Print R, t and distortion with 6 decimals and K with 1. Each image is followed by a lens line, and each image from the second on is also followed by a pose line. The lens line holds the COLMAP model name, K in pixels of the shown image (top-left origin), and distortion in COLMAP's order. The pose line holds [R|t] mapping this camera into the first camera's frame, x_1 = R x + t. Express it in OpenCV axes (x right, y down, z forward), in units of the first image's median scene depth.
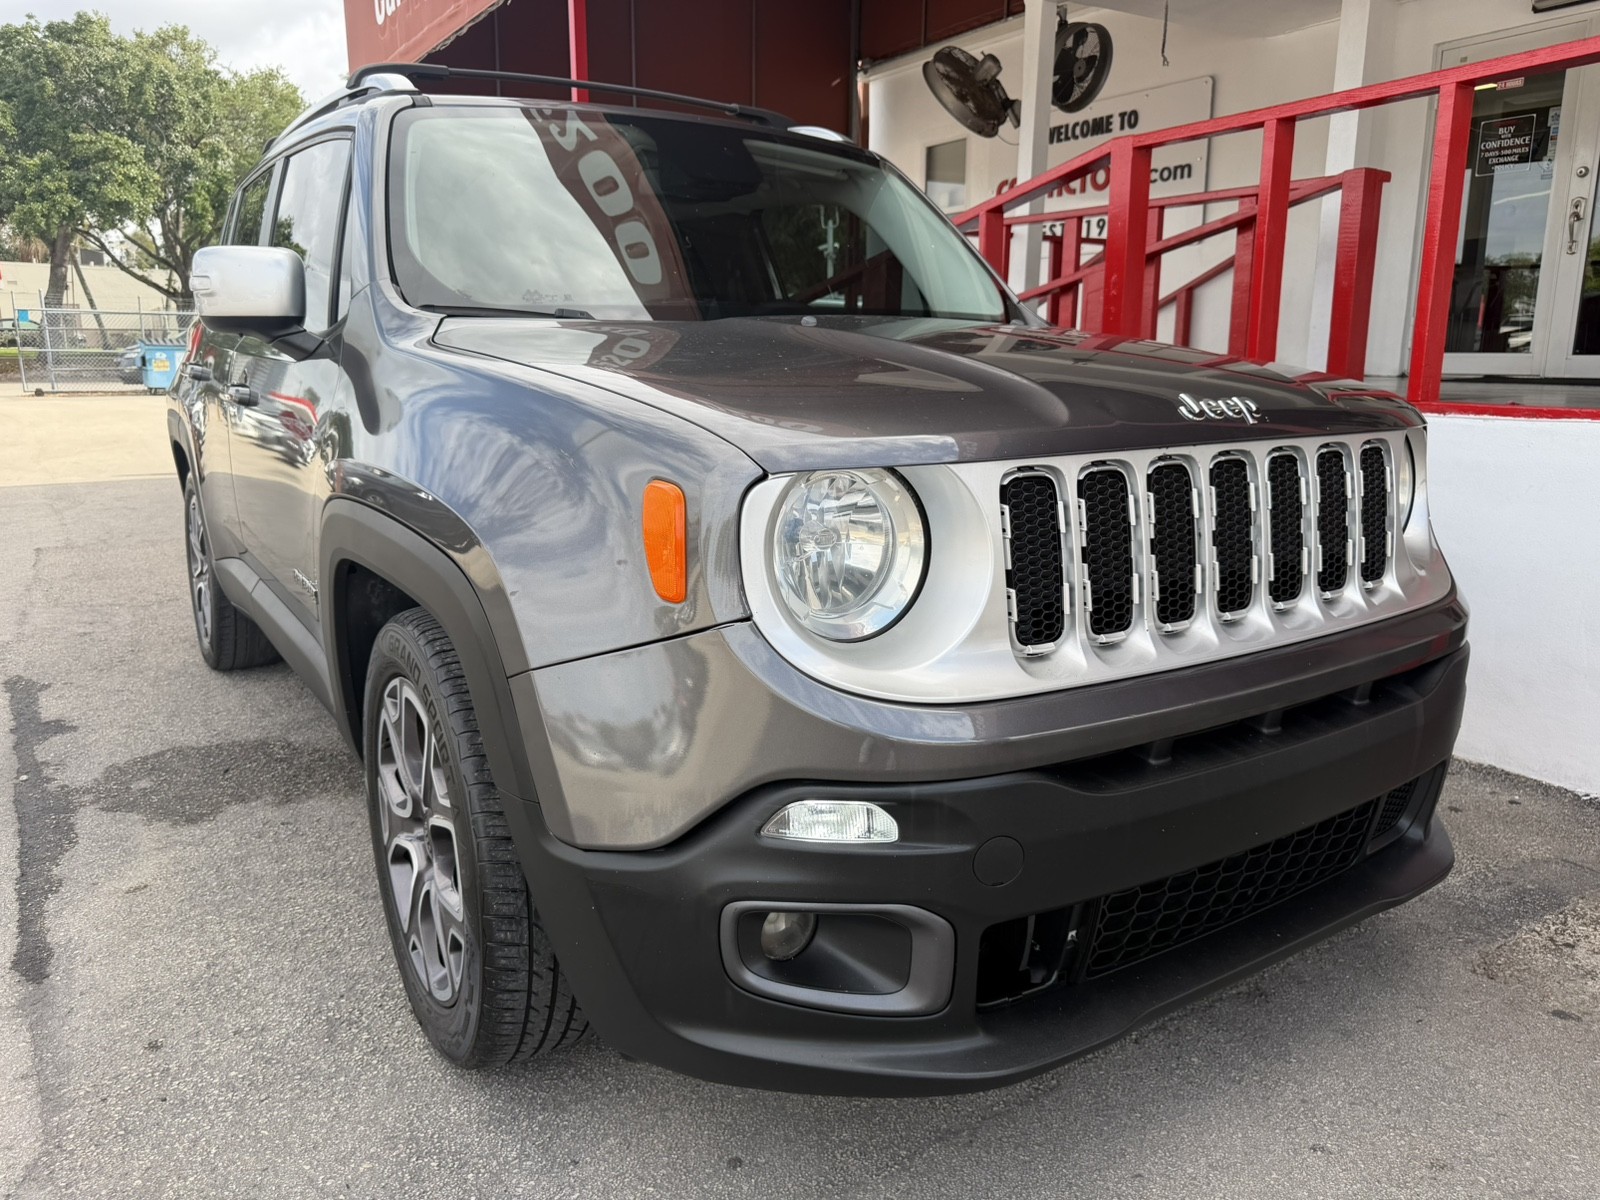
lens RADIAL K [[1150.7, 0, 802.1], [0, 1150.7, 592.4], [0, 0, 1]] dist [-0.001612, -0.002133]
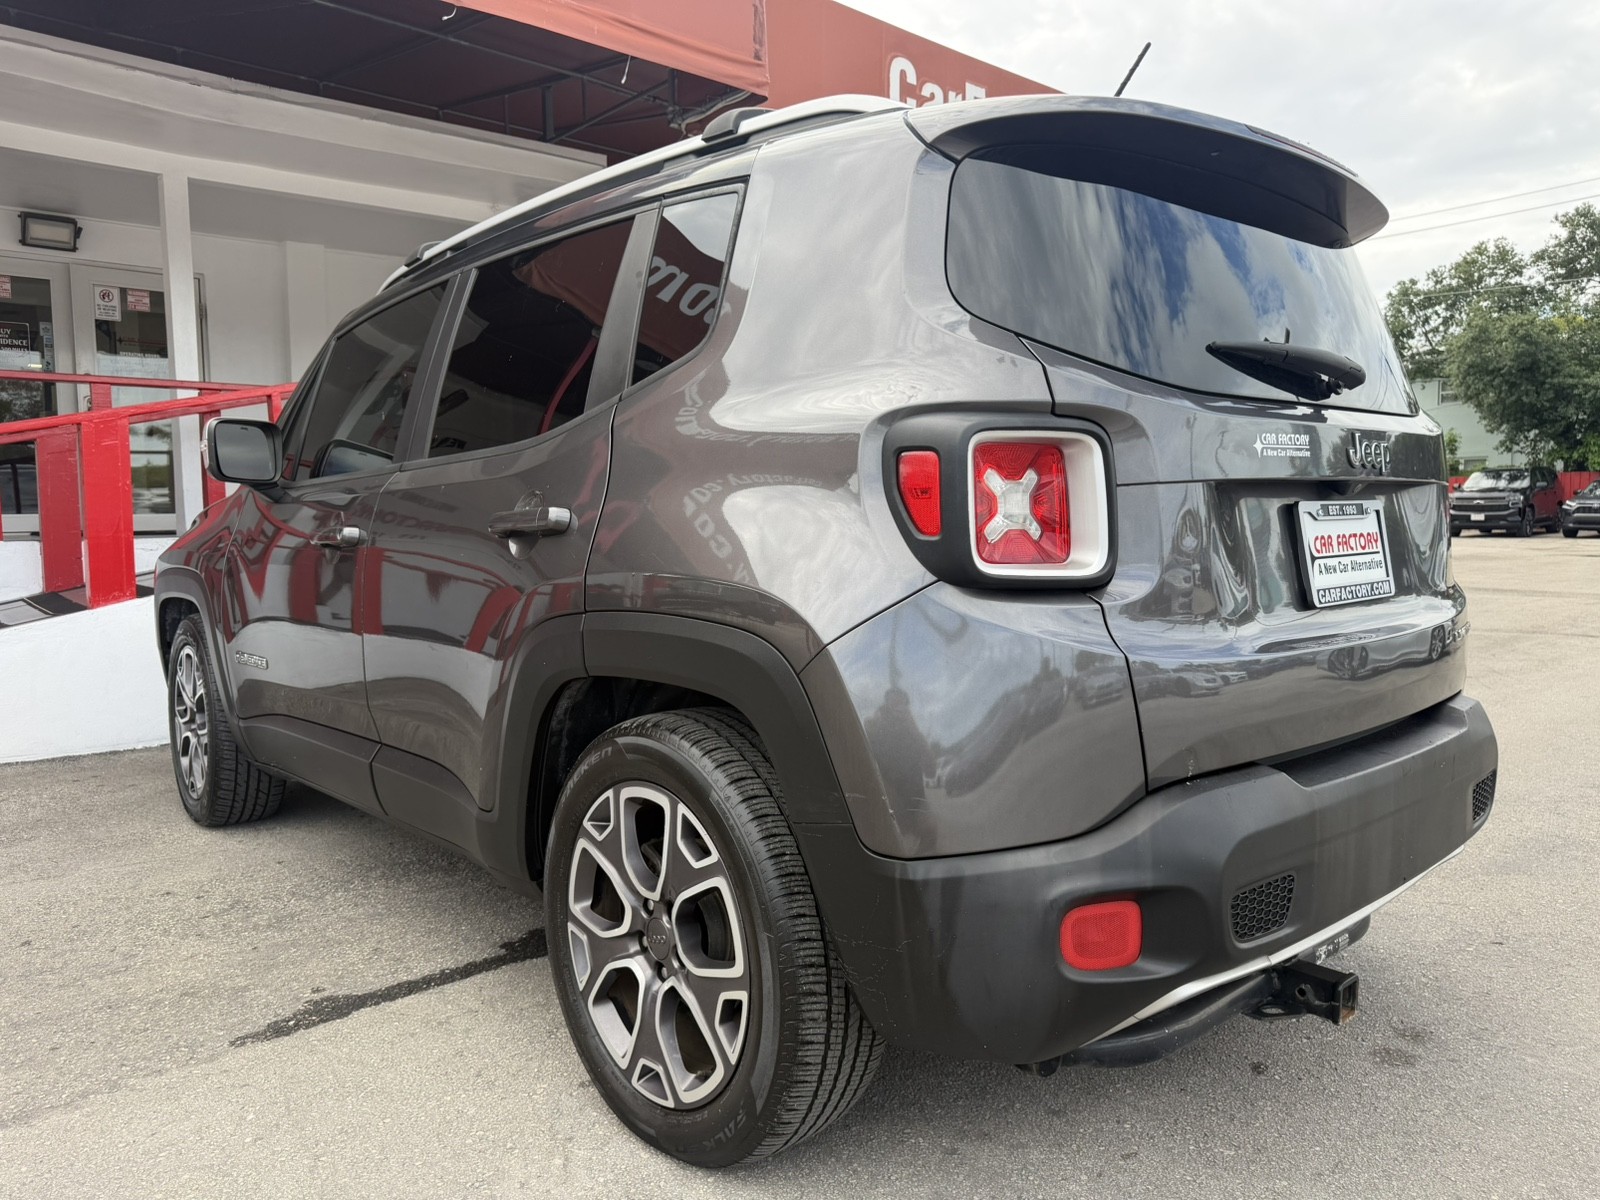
lens RADIAL K [[1149.5, 0, 795.9], [0, 1149.5, 595.6], [0, 0, 1]] dist [-0.002934, -0.000628]
pose [[-0.142549, -0.072789, 0.987108, -0.649342], [0.215357, 0.971119, 0.102710, -0.073519], [-0.966075, 0.227222, -0.122756, 0.379025]]
